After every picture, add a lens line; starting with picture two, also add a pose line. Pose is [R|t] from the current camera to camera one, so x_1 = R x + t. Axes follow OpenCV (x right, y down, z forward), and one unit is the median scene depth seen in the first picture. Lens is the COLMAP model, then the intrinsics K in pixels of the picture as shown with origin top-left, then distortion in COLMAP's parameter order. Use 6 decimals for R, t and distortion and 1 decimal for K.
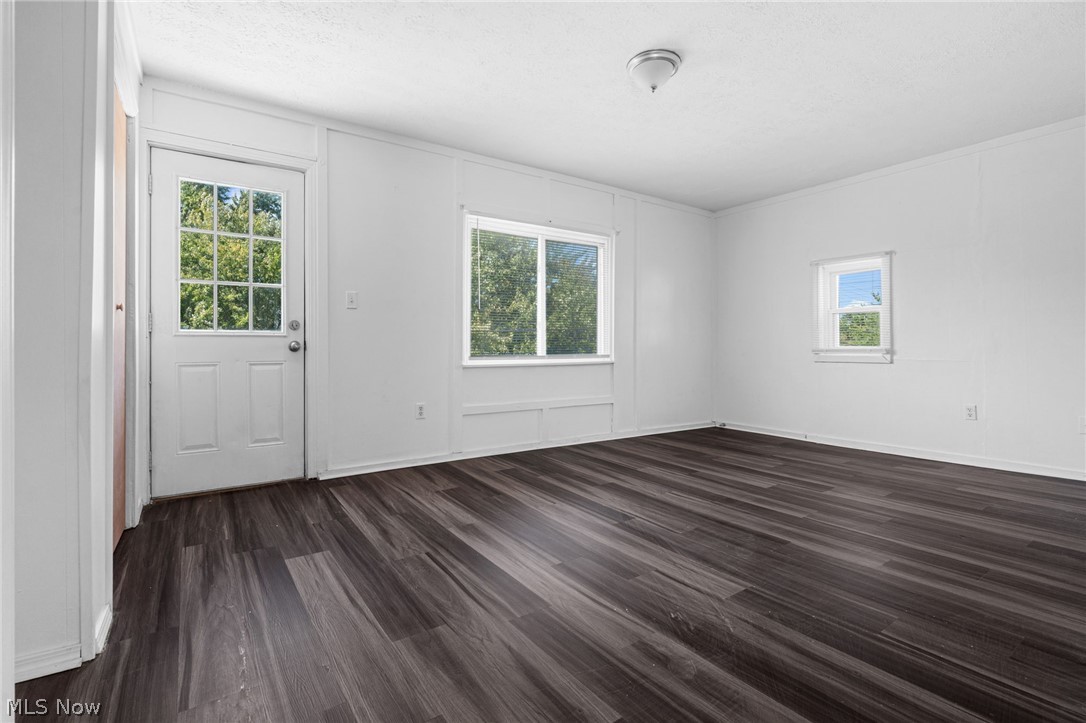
lens RADIAL K [[504.5, 0, 542.2], [0, 504.5, 345.9], [0, 0, 1]] dist [-0.000571, -0.000045]
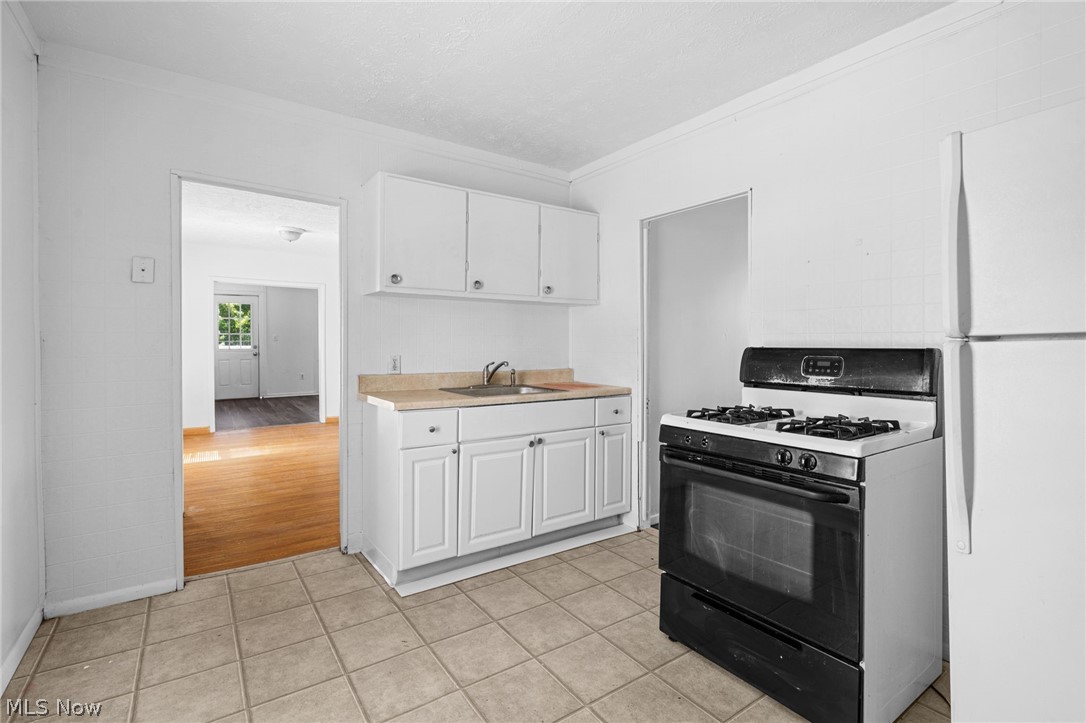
lens RADIAL K [[504.5, 0, 542.2], [0, 504.5, 345.9], [0, 0, 1]] dist [-0.000571, -0.000045]
pose [[1.000000, 0.000246, -0.000173, 1.223753], [-0.000244, 0.999937, 0.011216, -0.081487], [0.000176, -0.011216, 0.999937, -2.015218]]
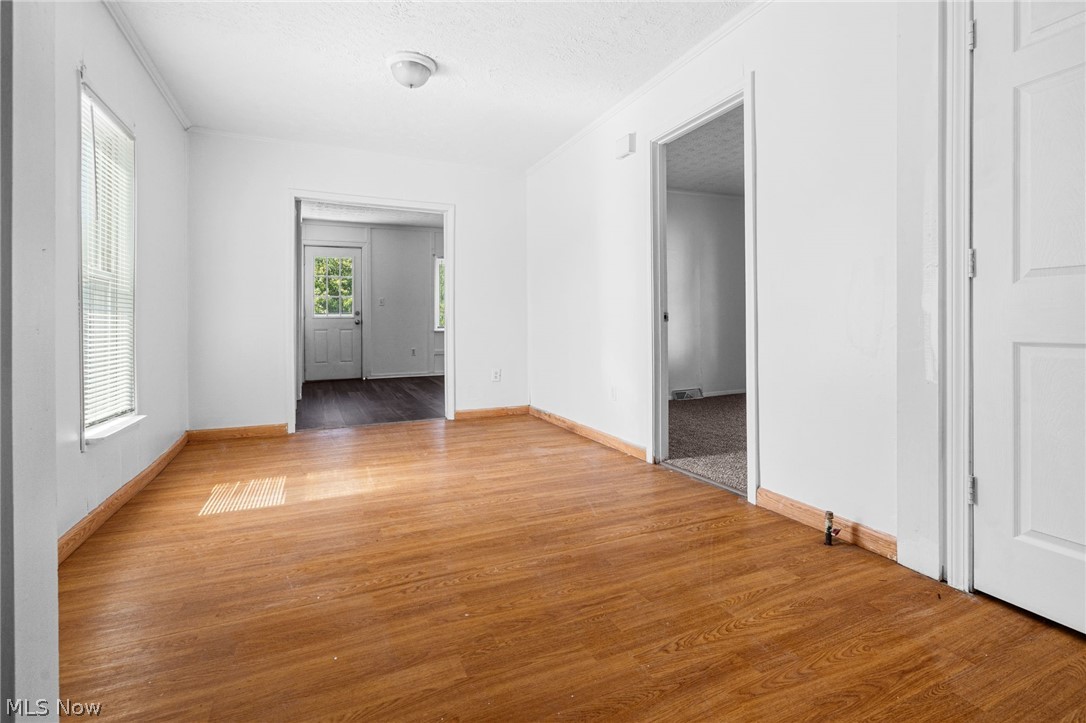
lens RADIAL K [[522.6, 0, 543.2], [0, 522.6, 321.1], [0, 0, 1]] dist [-0.001913, -0.000208]
pose [[0.983301, -0.003839, -0.181945, 0.796513], [0.003638, 0.999992, -0.001437, 0.002453], [0.181949, 0.000752, 0.983308, -1.227293]]
